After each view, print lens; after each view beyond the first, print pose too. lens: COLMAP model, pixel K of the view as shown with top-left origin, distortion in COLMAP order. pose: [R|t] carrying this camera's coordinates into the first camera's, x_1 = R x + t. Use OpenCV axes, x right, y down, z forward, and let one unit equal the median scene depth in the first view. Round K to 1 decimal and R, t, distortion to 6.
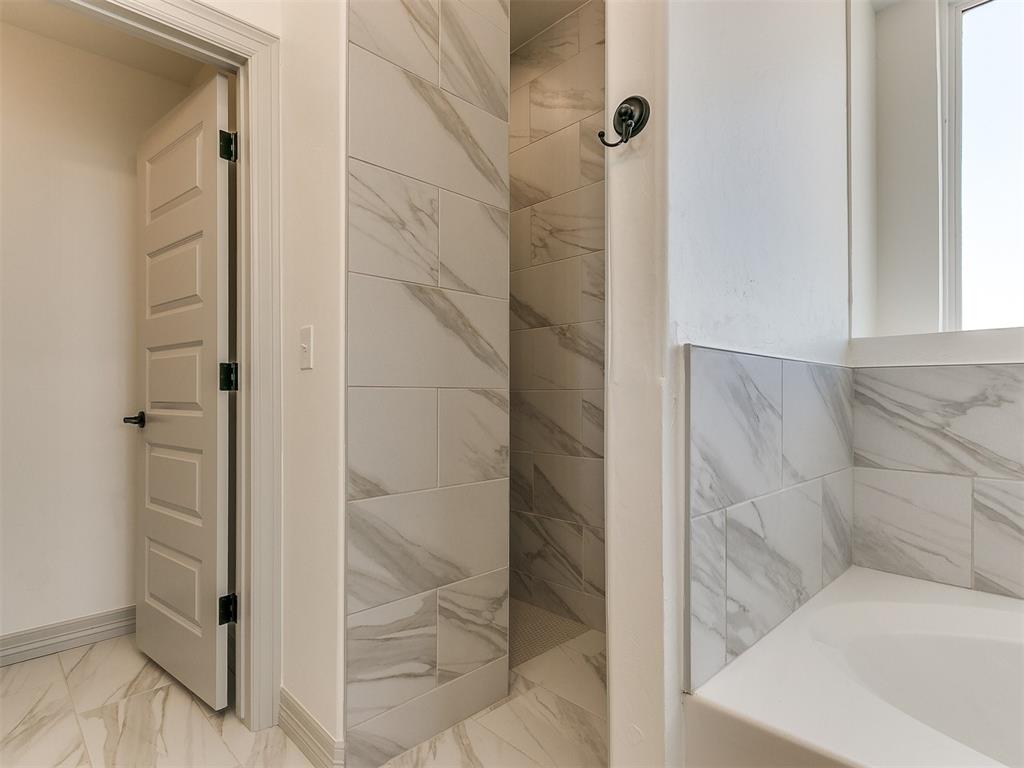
lens RADIAL K [[547.1, 0, 513.4], [0, 547.1, 395.7], [0, 0, 1]] dist [0.000900, -0.000775]
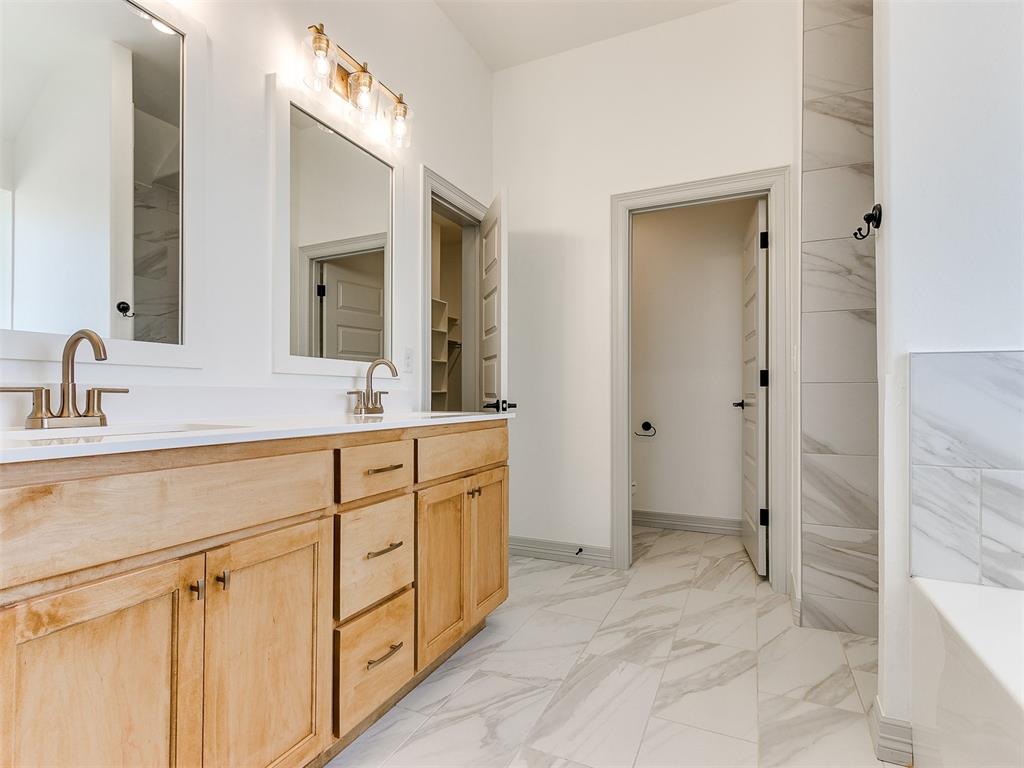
lens RADIAL K [[521.6, 0, 493.0], [0, 521.6, 394.5], [0, 0, 1]] dist [0.004253, -0.000588]
pose [[0.347138, 0.001865, -0.937812, 0.776910], [0.000357, 0.999998, 0.002120, 0.012886], [0.937814, -0.001071, 0.347137, -0.379360]]
